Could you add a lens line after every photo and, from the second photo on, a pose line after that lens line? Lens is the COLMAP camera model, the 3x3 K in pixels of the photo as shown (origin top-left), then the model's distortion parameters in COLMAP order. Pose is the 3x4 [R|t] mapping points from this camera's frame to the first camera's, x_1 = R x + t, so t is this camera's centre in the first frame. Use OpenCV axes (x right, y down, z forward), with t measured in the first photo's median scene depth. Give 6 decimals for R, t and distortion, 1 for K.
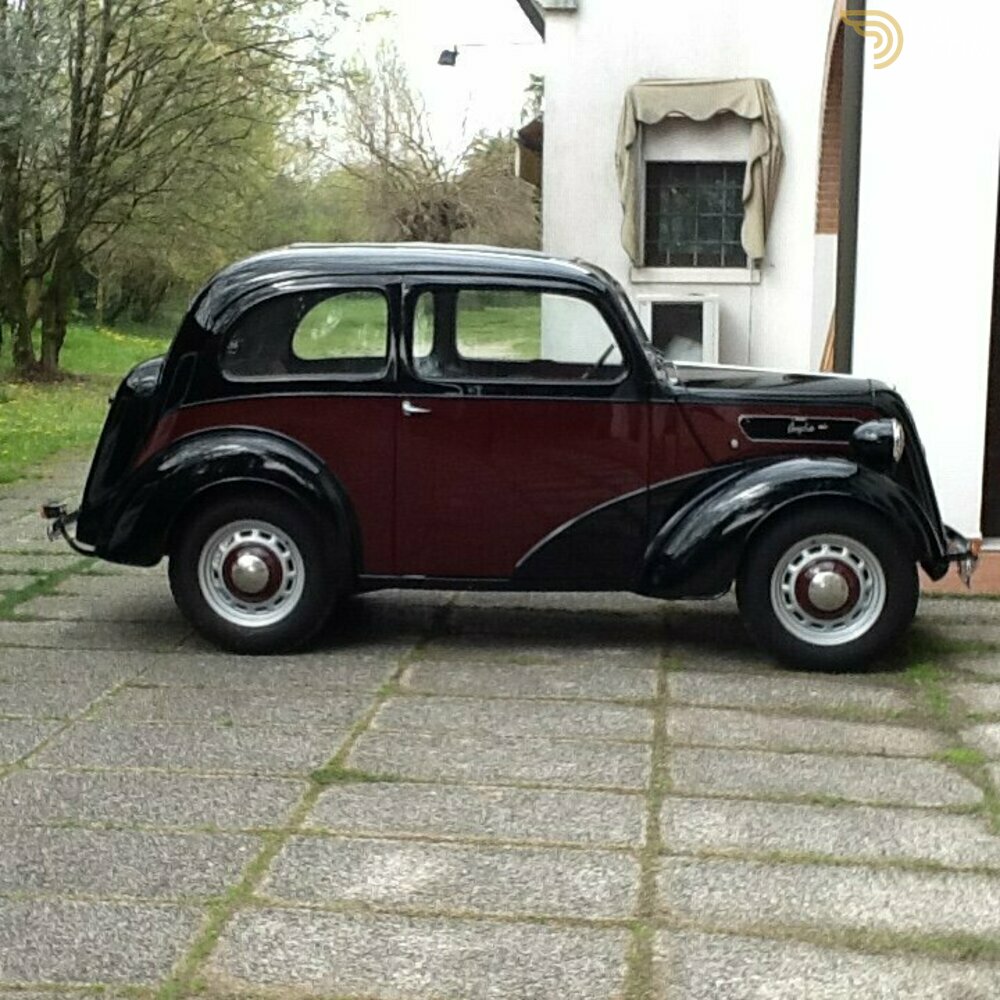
lens RADIAL K [[1630.6, 0, 497.0], [0, 1630.6, 510.9], [0, 0, 1]] dist [-0.027228, 0.057396]
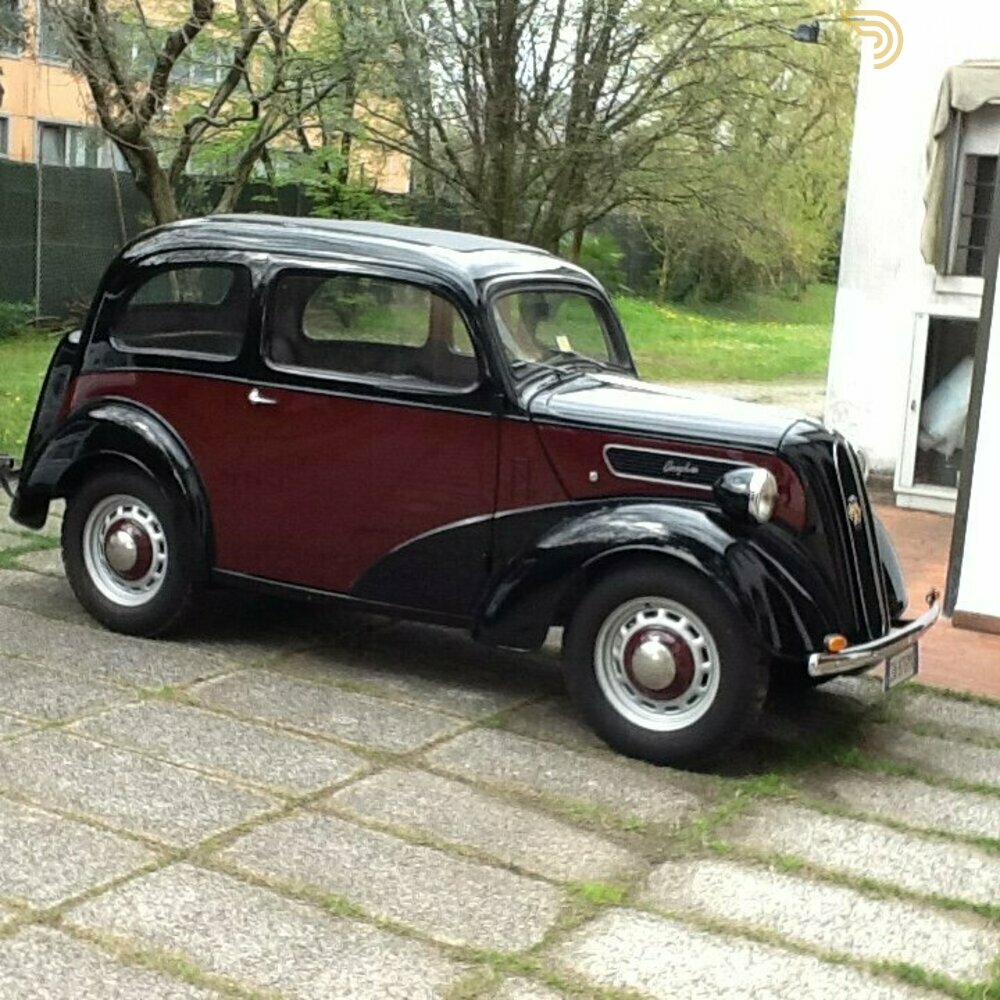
lens RADIAL K [[1630.6, 0, 497.0], [0, 1630.6, 510.9], [0, 0, 1]] dist [-0.027228, 0.057396]
pose [[0.911669, 0.127040, -0.390794, 0.443057], [-0.123196, 0.991765, 0.035005, -0.048148], [0.392022, 0.016231, 0.919813, 0.200467]]
